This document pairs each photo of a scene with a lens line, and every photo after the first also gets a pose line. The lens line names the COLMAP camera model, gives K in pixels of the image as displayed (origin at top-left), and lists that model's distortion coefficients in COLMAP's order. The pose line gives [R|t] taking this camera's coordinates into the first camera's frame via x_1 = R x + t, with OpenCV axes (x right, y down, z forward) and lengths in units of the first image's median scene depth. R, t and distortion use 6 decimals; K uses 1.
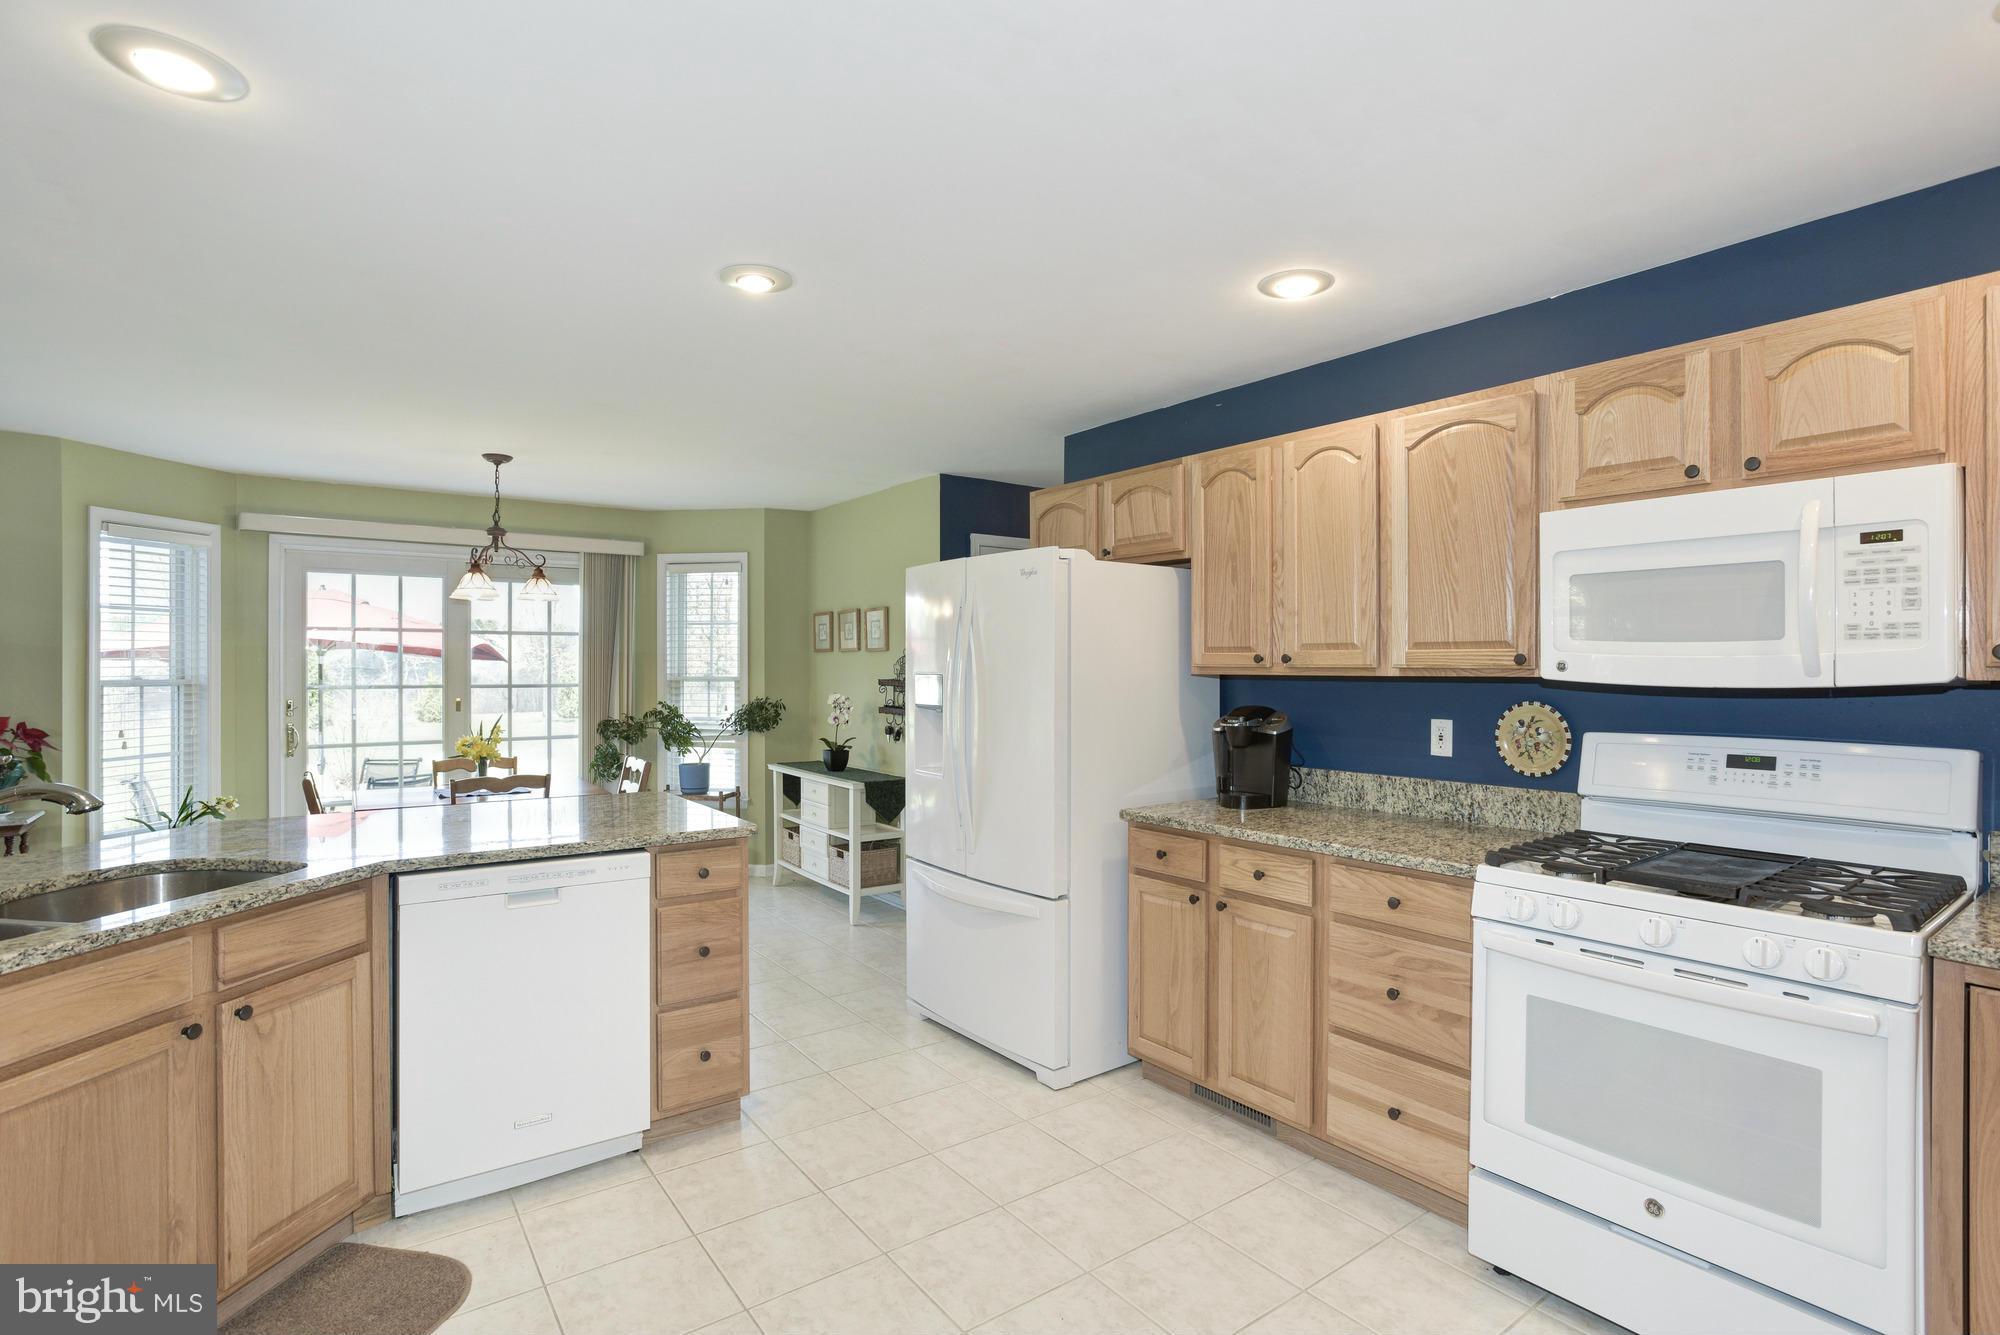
lens RADIAL K [[981.7, 0, 1000.0], [0, 981.7, 667.5], [0, 0, 1]] dist [-0.041990, 0.000181]
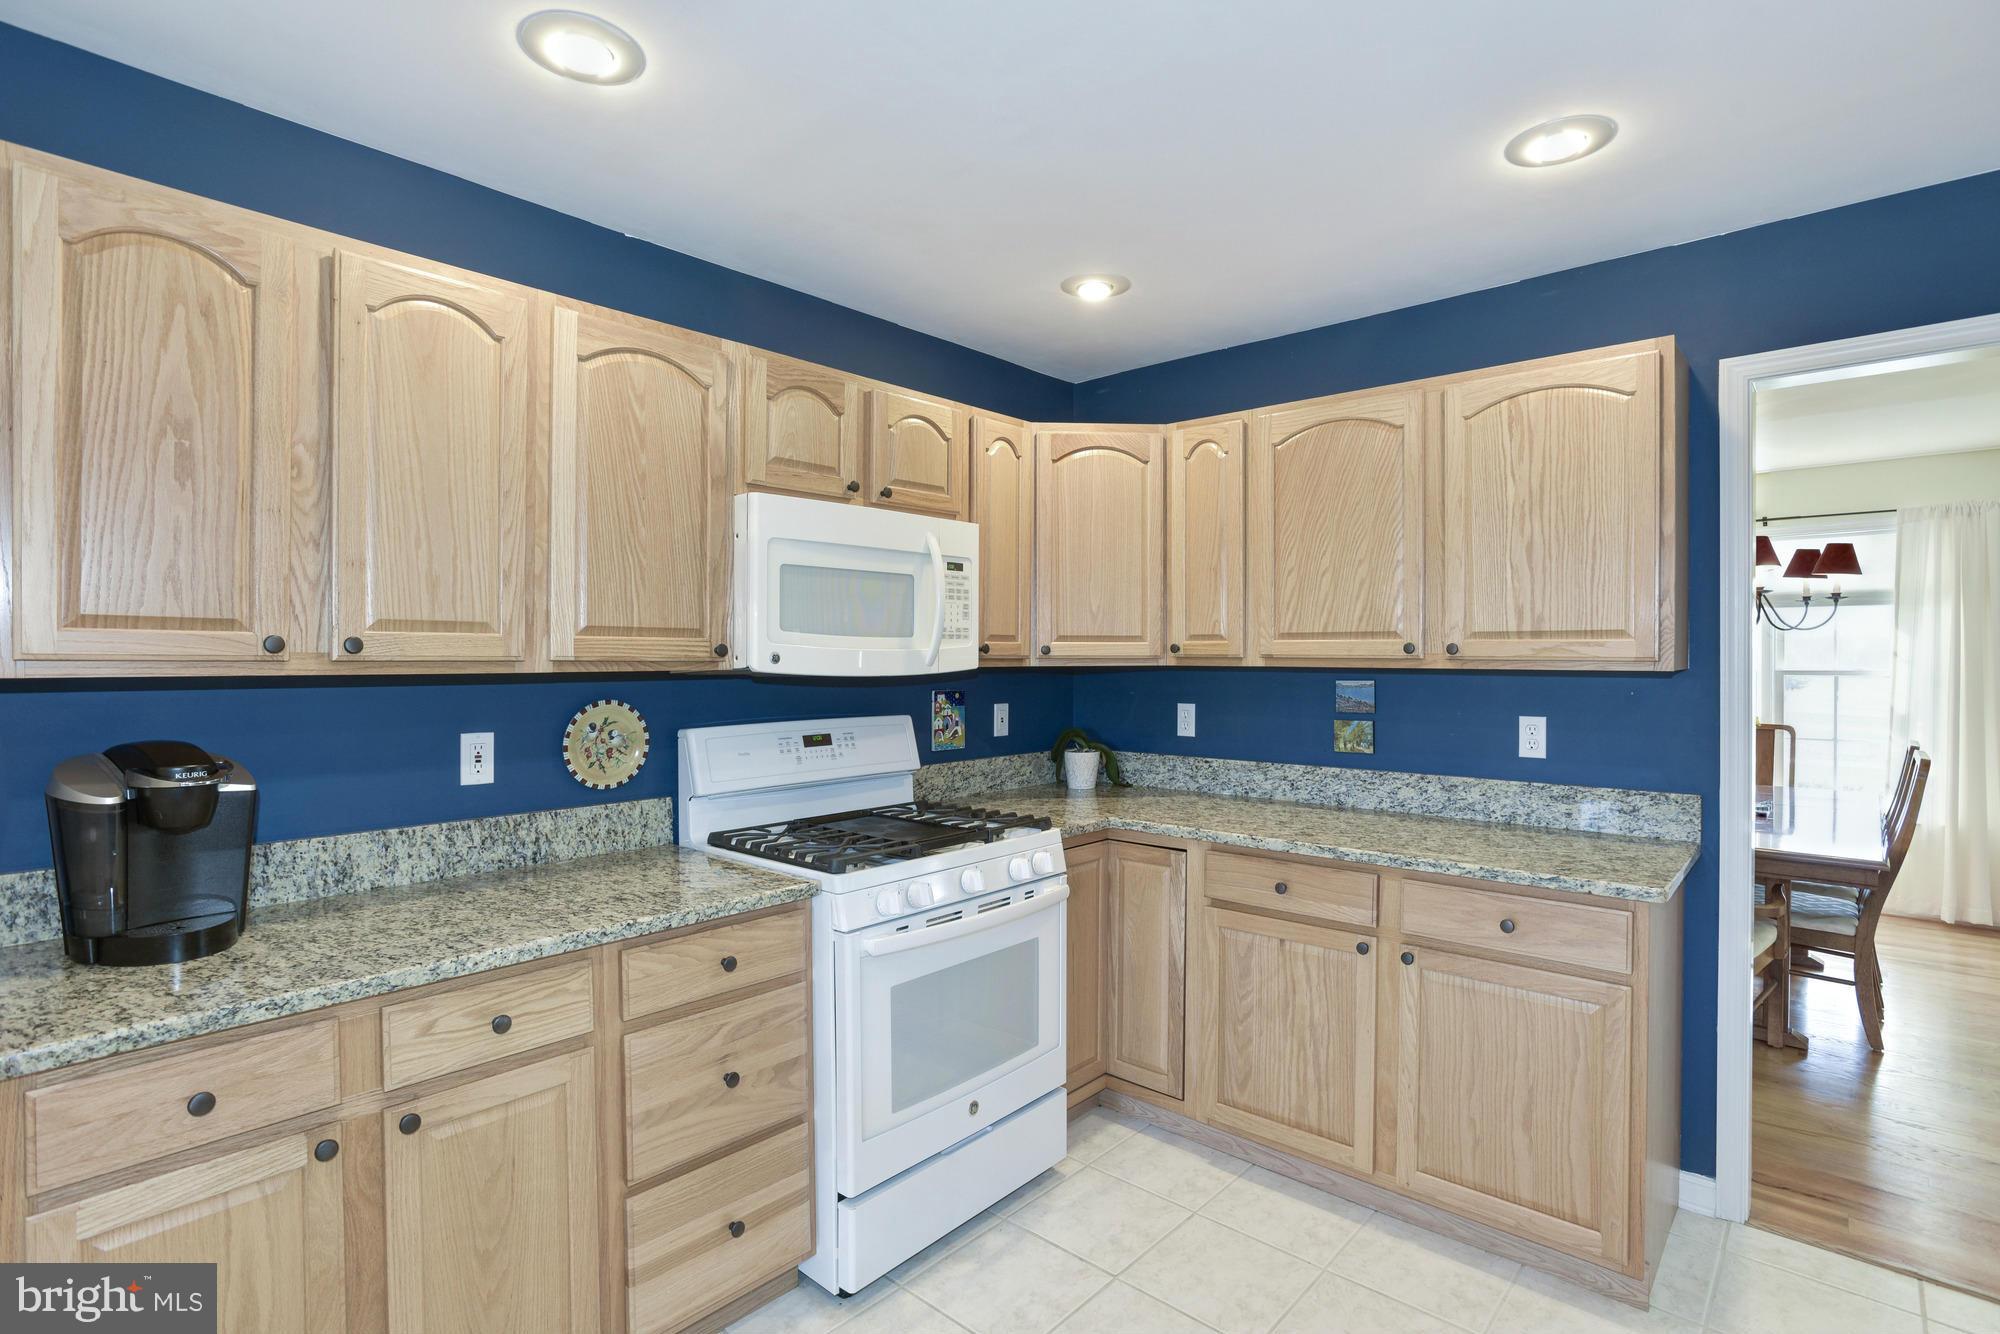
lens RADIAL K [[981.7, 0, 1000.0], [0, 981.7, 667.0], [0, 0, 1]] dist [-0.041990, 0.000181]
pose [[-0.223755, -0.006920, 0.974621, -0.355824], [0.003633, 0.999962, 0.007934, 0.000595], [-0.974639, 0.005316, -0.223721, 0.859129]]
